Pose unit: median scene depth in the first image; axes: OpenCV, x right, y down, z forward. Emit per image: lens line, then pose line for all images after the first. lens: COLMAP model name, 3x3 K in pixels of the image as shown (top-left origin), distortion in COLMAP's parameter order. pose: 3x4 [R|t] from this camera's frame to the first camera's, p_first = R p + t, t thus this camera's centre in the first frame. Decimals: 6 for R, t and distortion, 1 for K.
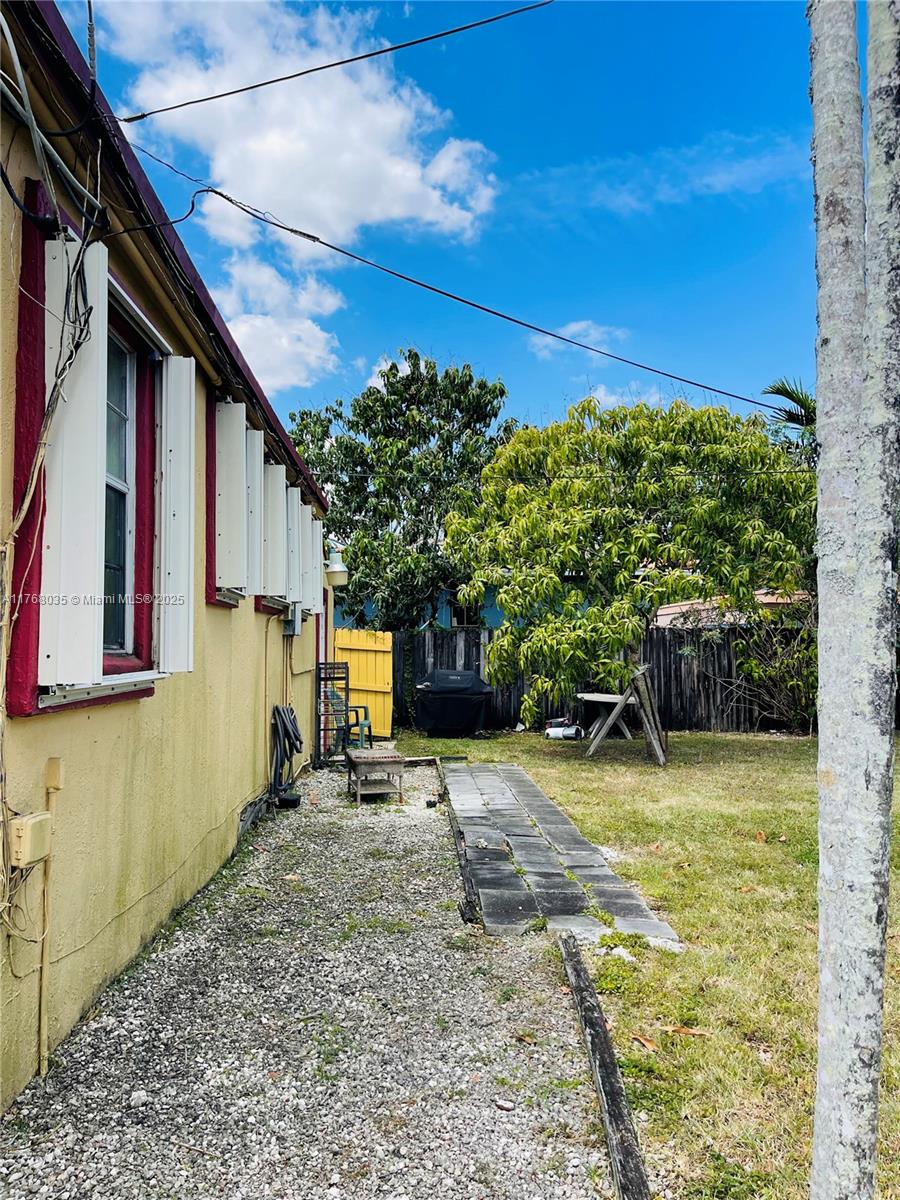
lens RADIAL K [[914.9, 0, 453.3], [0, 914.9, 592.8], [0, 0, 1]] dist [0.062318, -0.090712]
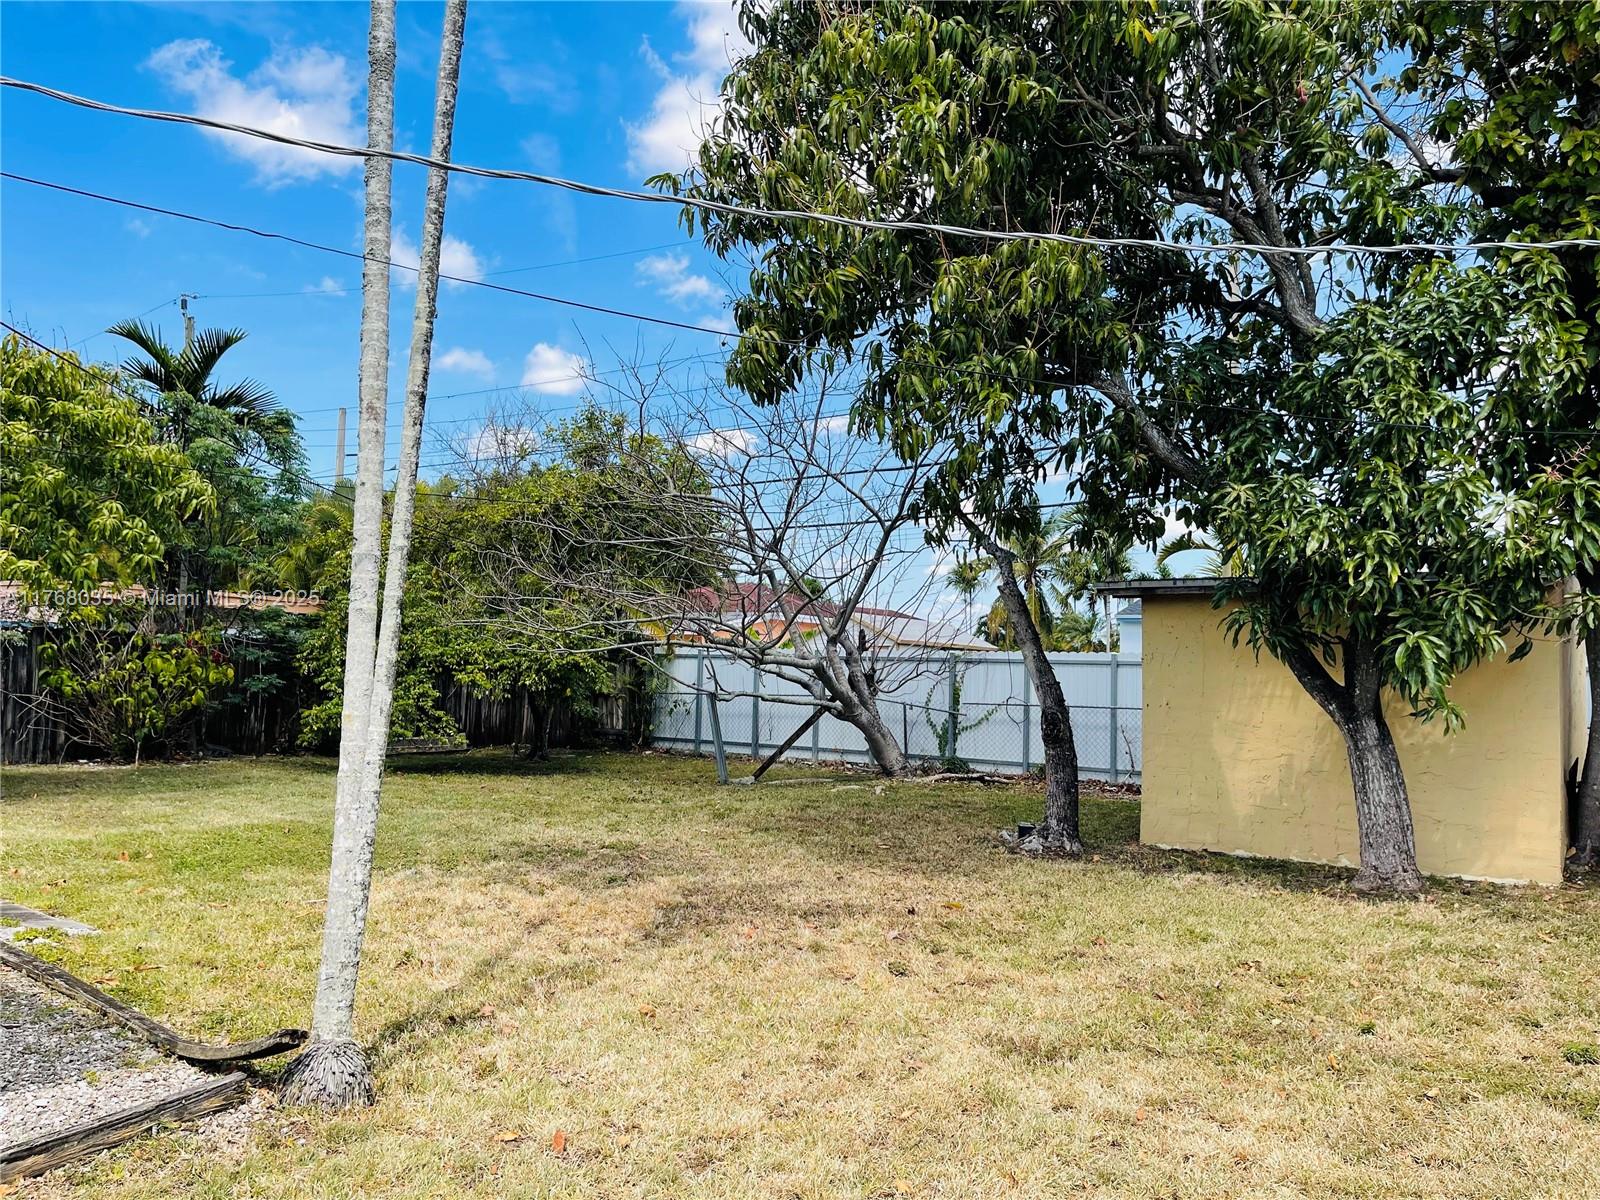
lens RADIAL K [[1219.9, 0, 804.2], [0, 1219.9, 598.5], [0, 0, 1]] dist [0.062318, -0.090712]
pose [[0.620985, 0.069509, 0.780735, -0.117276], [-0.075447, 0.996736, -0.028731, -0.004995], [-0.780183, -0.041063, 0.624202, -0.151688]]
